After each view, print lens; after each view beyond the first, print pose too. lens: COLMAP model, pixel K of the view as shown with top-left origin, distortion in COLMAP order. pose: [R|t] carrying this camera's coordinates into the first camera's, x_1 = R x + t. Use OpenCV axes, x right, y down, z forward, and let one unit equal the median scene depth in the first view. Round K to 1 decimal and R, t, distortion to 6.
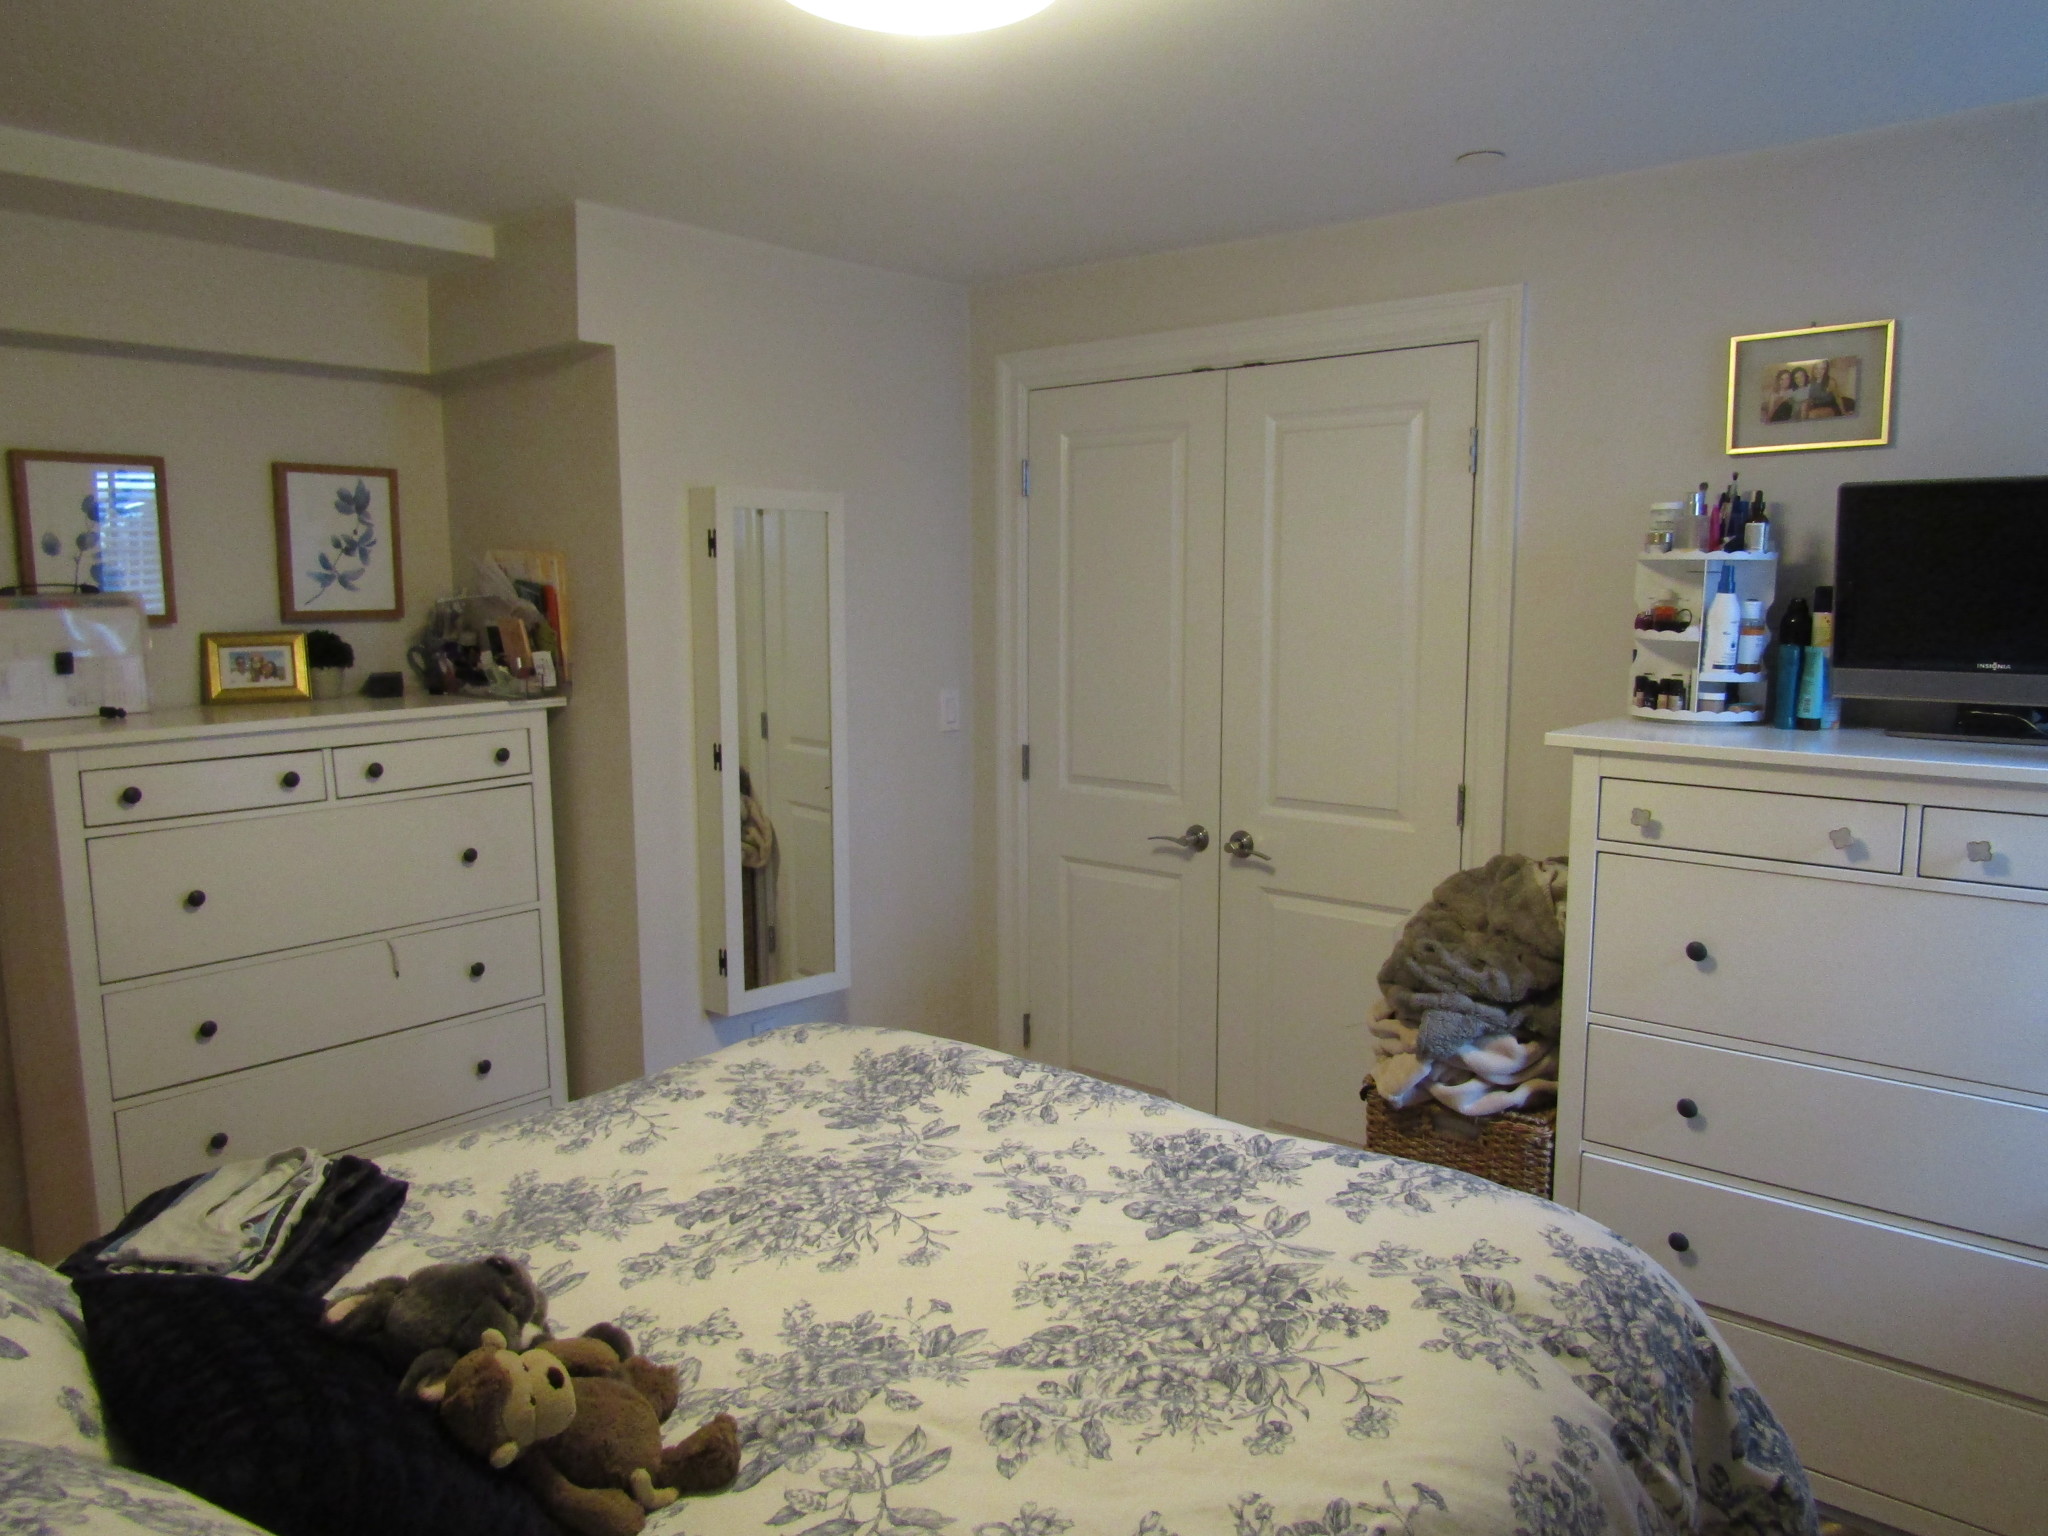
lens RADIAL K [[1462.4, 0, 1033.7], [0, 1462.4, 763.9], [0, 0, 1]] dist [0.001917, -0.001995]
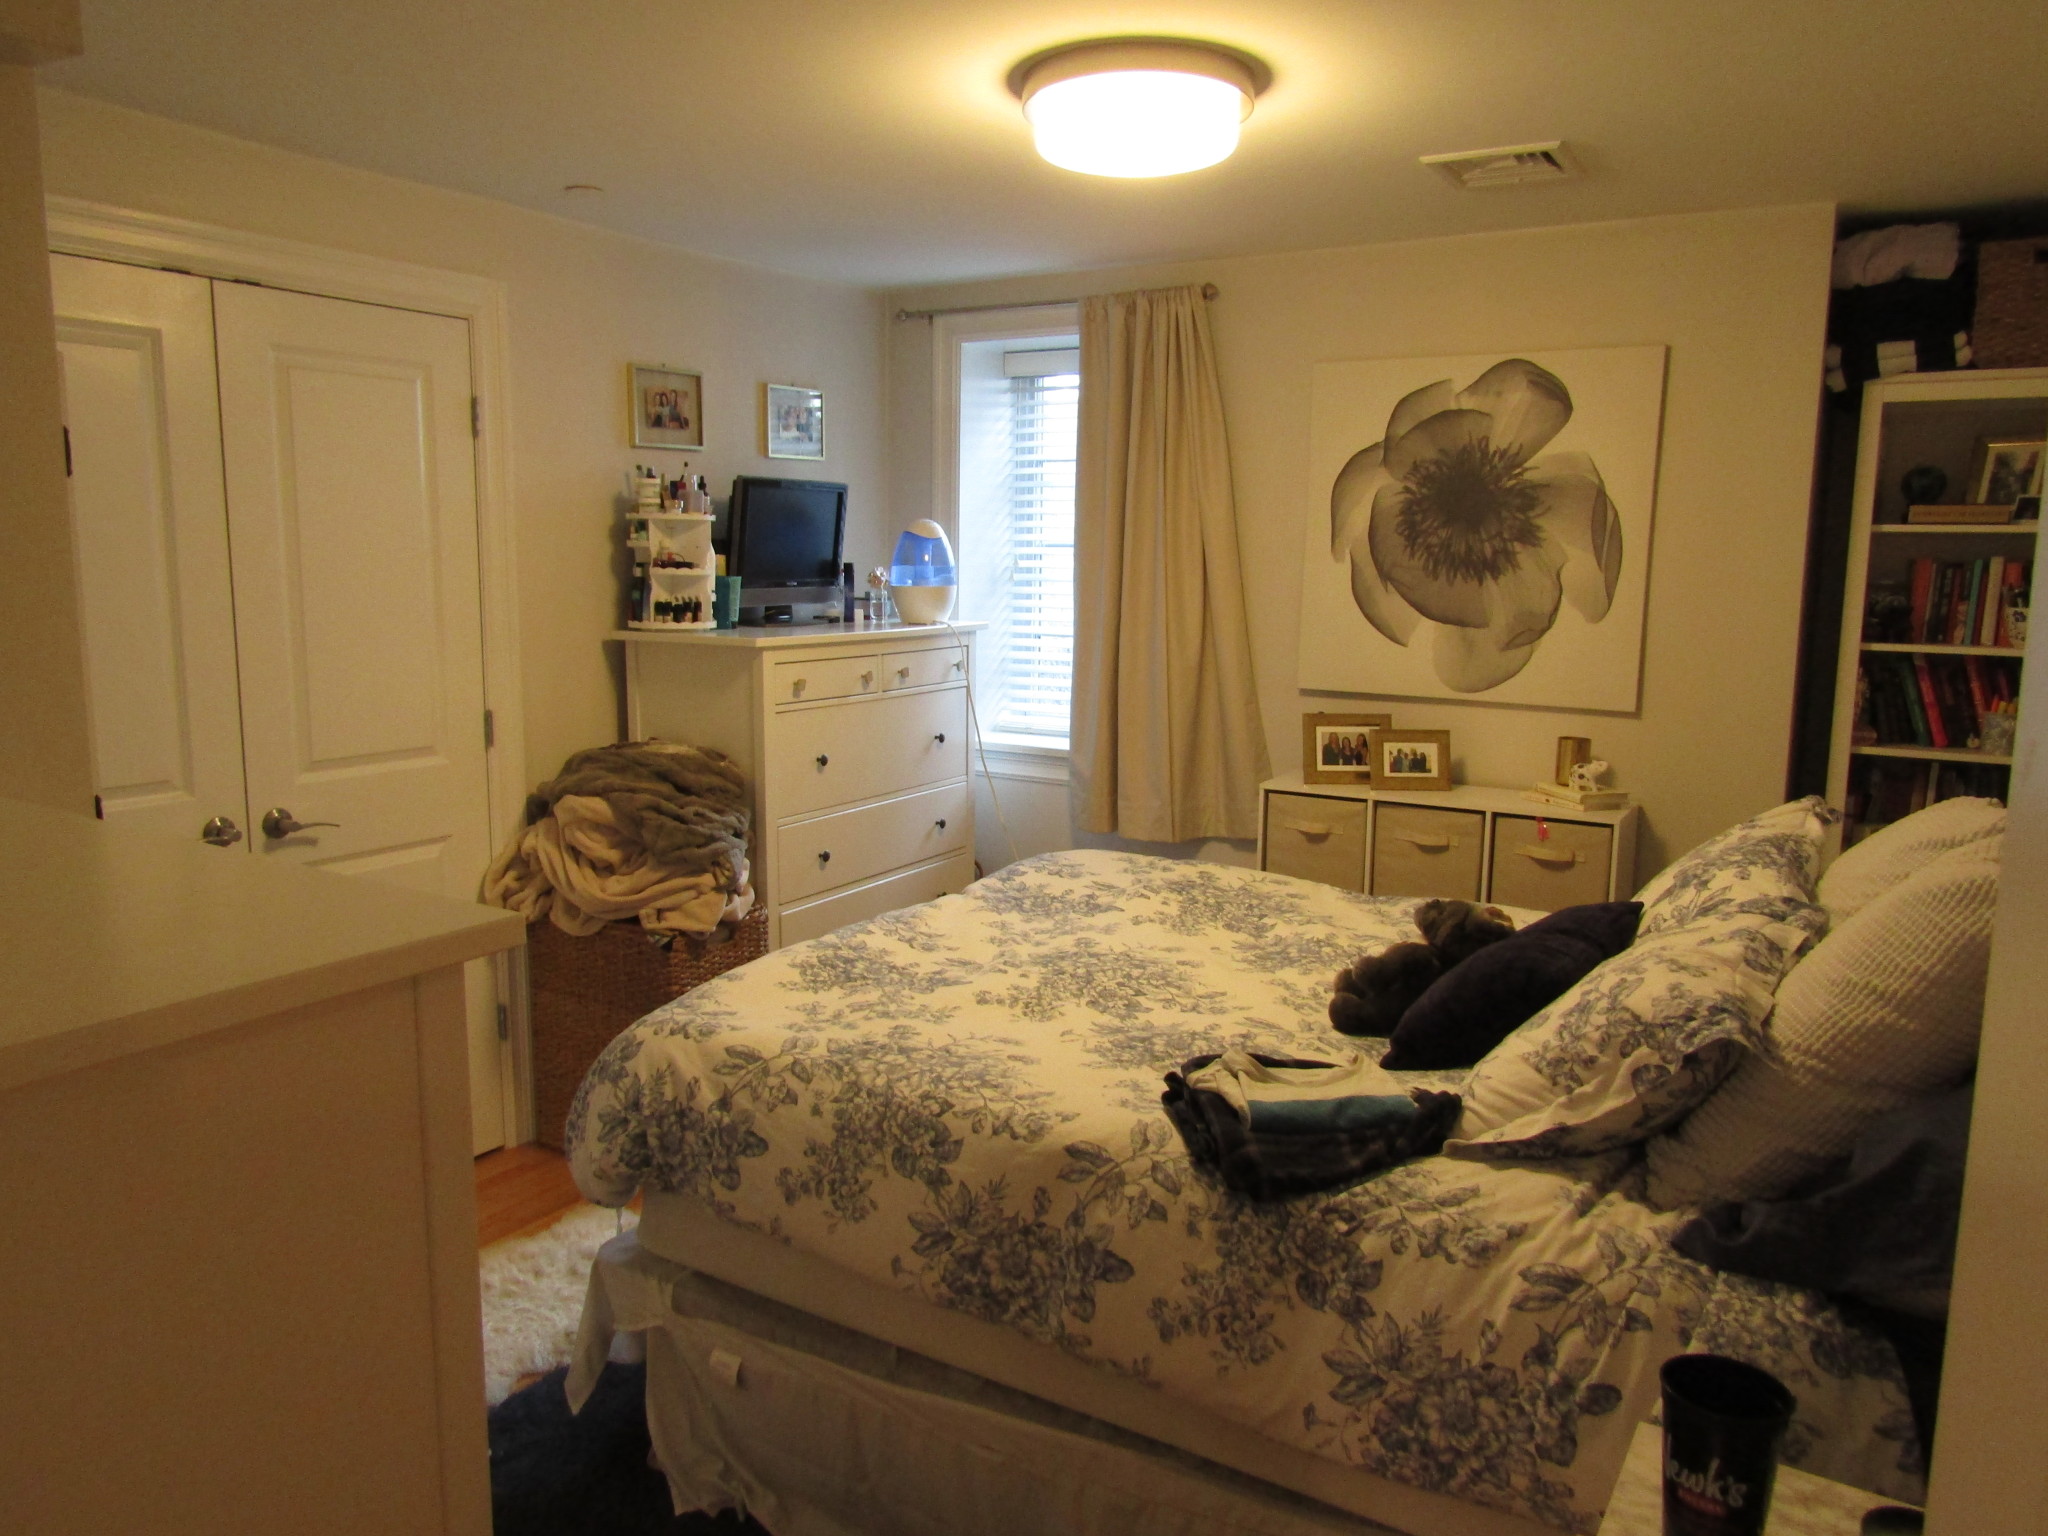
lens RADIAL K [[1462.4, 0, 1033.3], [0, 1462.4, 772.0], [0, 0, 1]] dist [0.001917, -0.001995]
pose [[-0.171334, -0.150278, 0.973684, -1.175571], [0.110576, 0.979121, 0.170574, -0.112986], [-0.978988, 0.136891, -0.151139, 0.995679]]
